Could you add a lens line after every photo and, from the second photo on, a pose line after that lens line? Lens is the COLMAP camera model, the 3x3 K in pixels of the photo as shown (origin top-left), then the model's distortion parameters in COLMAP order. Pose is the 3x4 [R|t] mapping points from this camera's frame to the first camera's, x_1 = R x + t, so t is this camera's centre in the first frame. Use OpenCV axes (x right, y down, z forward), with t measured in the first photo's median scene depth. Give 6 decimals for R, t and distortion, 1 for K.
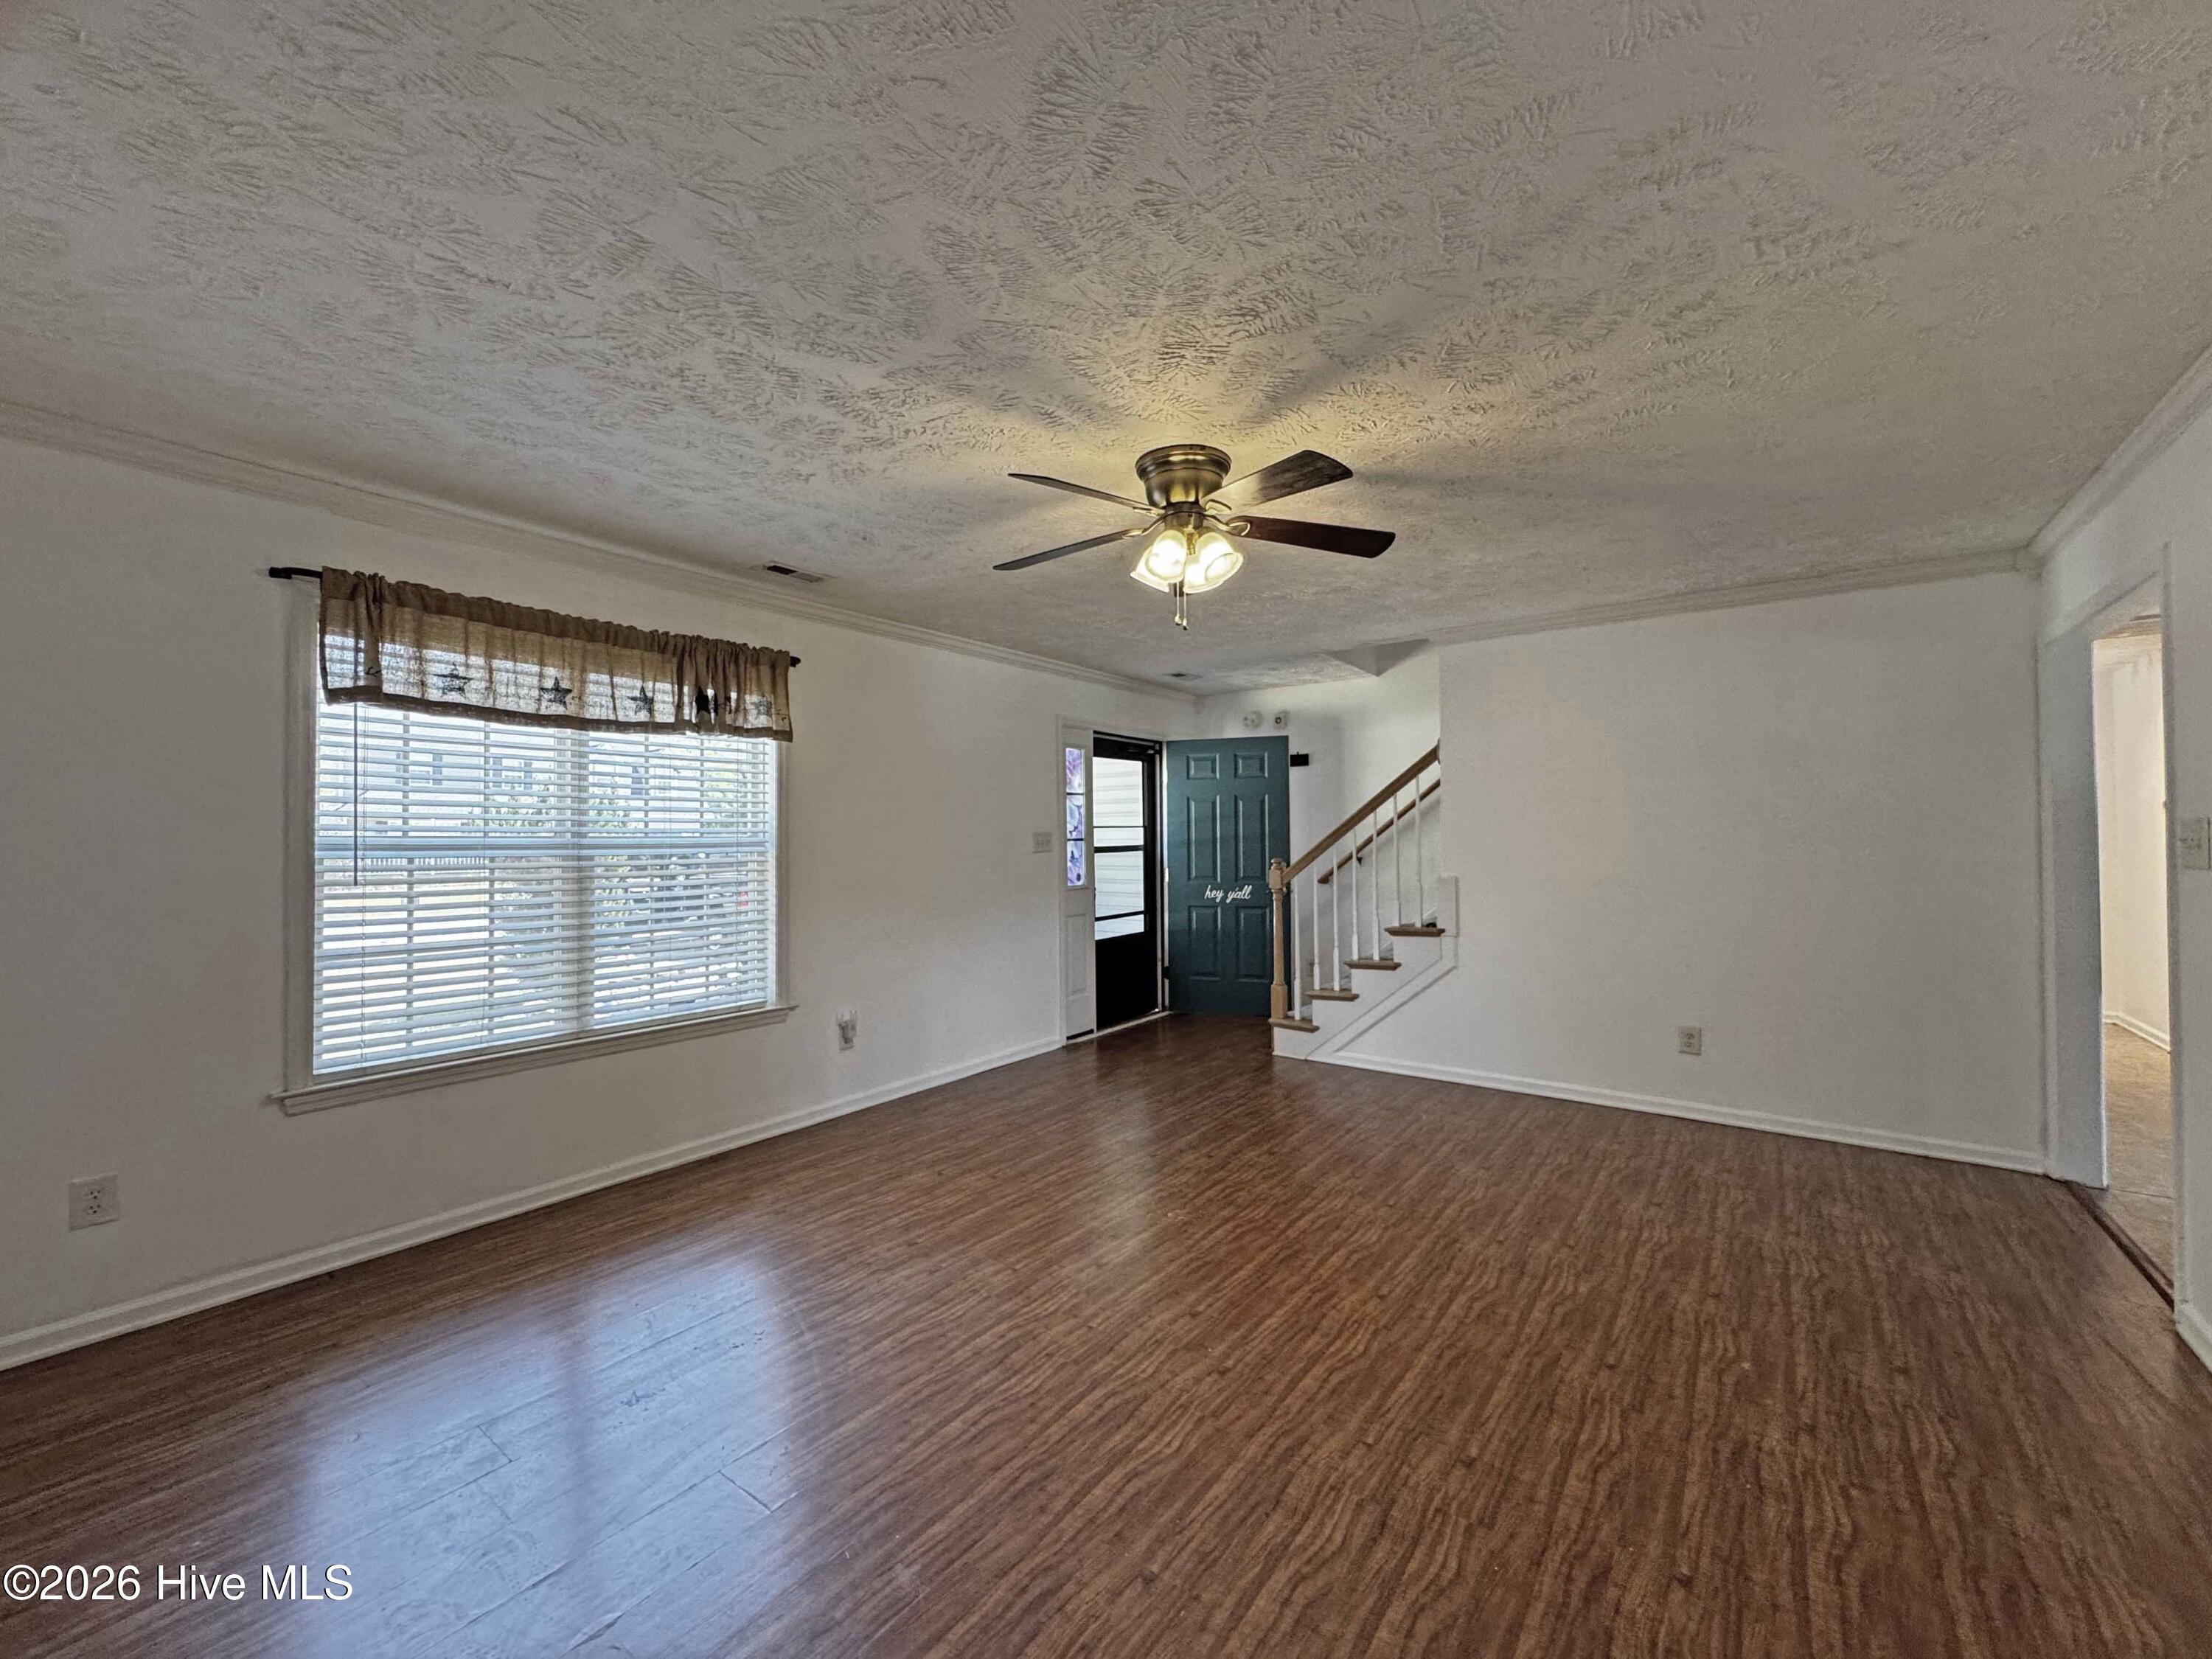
lens RADIAL K [[887.6, 0, 1099.4], [0, 887.6, 829.1], [0, 0, 1]] dist [-0.002850, 0.000757]
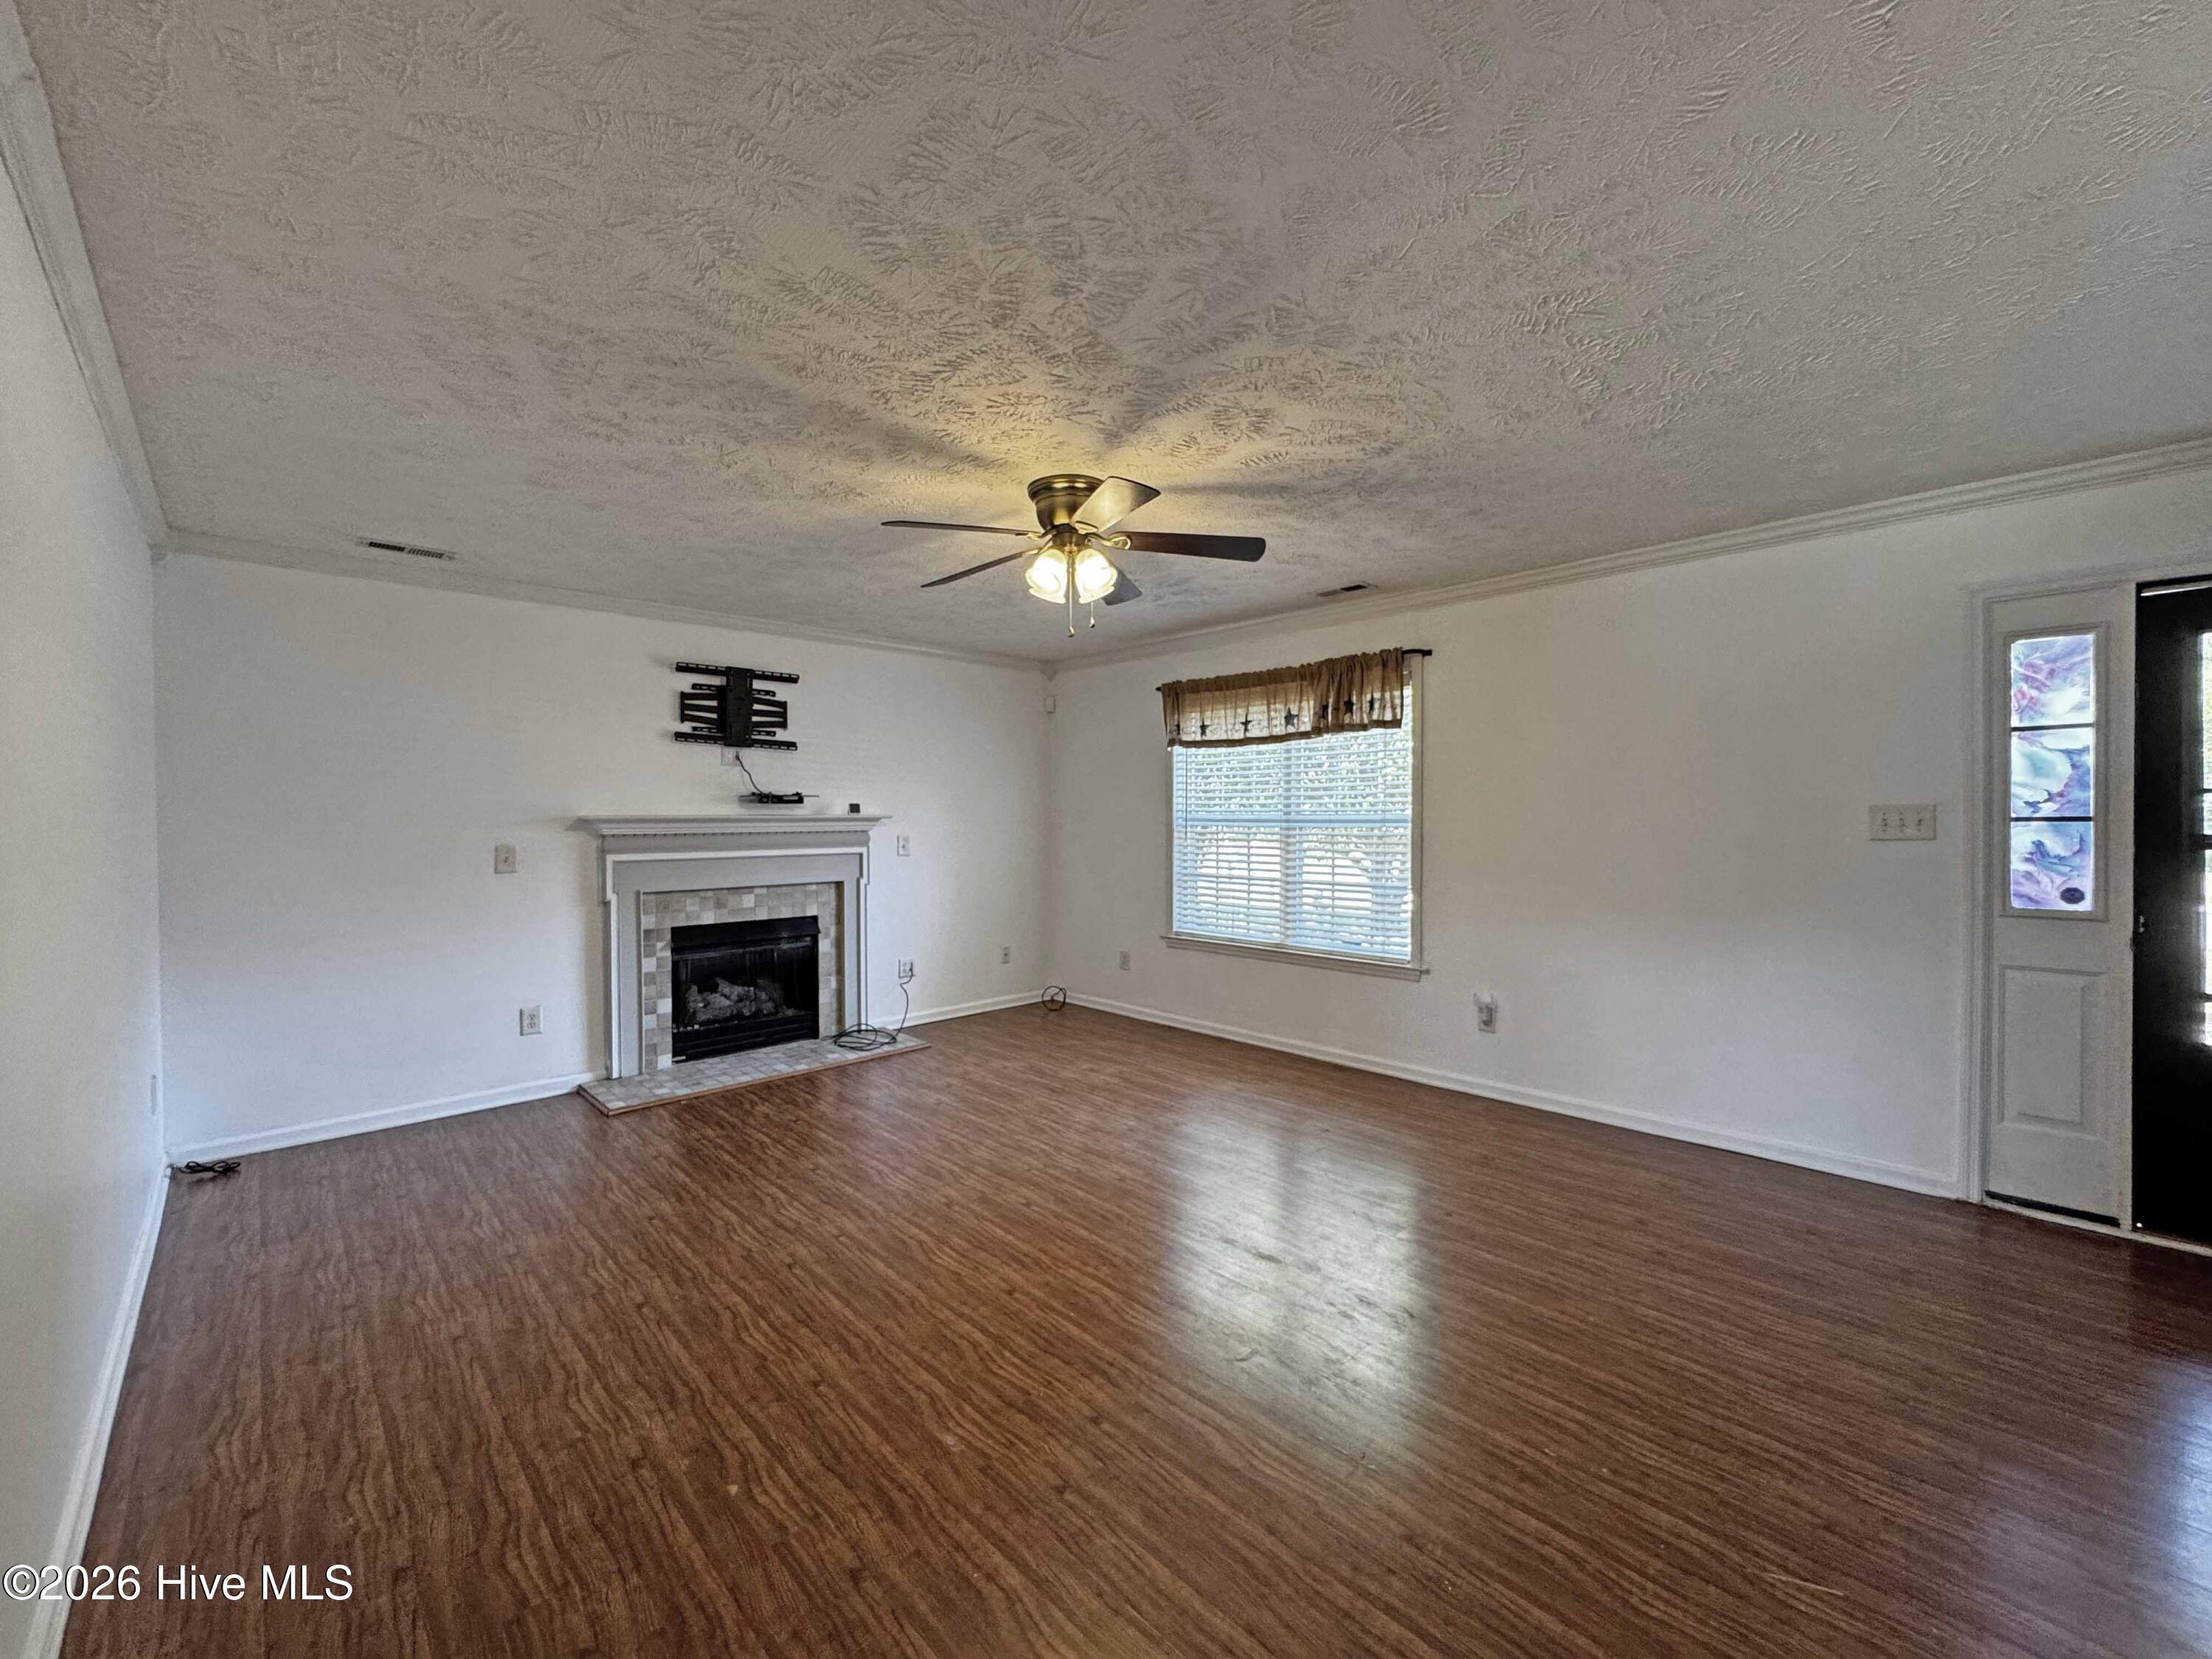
lens RADIAL K [[887.6, 0, 1108.4], [0, 887.6, 827.7], [0, 0, 1]] dist [-0.002850, 0.000757]
pose [[-0.159449, 0.020175, -0.987000, 0.955416], [0.015812, 0.999715, 0.017880, -0.000573], [0.987079, -0.012756, -0.159723, 0.965592]]
